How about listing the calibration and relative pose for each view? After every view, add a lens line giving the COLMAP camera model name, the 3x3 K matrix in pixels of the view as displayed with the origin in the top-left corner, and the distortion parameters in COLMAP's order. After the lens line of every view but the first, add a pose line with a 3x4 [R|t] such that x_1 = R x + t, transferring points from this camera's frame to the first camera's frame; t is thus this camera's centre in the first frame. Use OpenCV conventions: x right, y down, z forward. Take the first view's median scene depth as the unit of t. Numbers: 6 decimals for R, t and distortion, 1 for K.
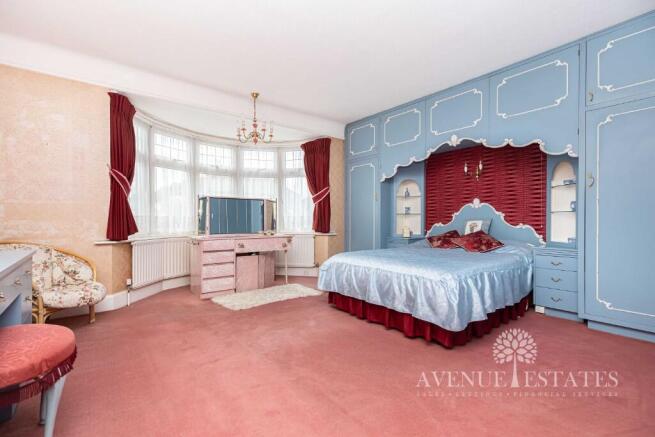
lens RADIAL K [[299.6, 0, 326.2], [0, 299.6, 220.9], [0, 0, 1]] dist [0.001038, 0.000073]
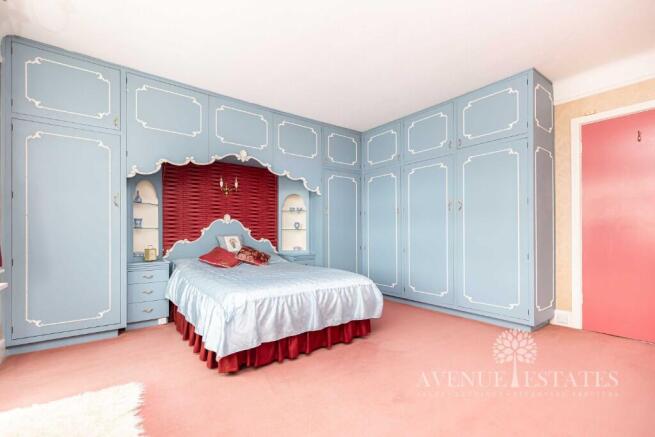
lens RADIAL K [[291.2, 0, 326.3], [0, 291.2, 231.1], [0, 0, 1]] dist [0.001078, 0.000104]
pose [[0.017887, 0.006113, 0.999821, -0.531645], [0.008900, 0.999941, -0.006273, -0.010062], [-0.999800, 0.009011, 0.017831, 0.708743]]
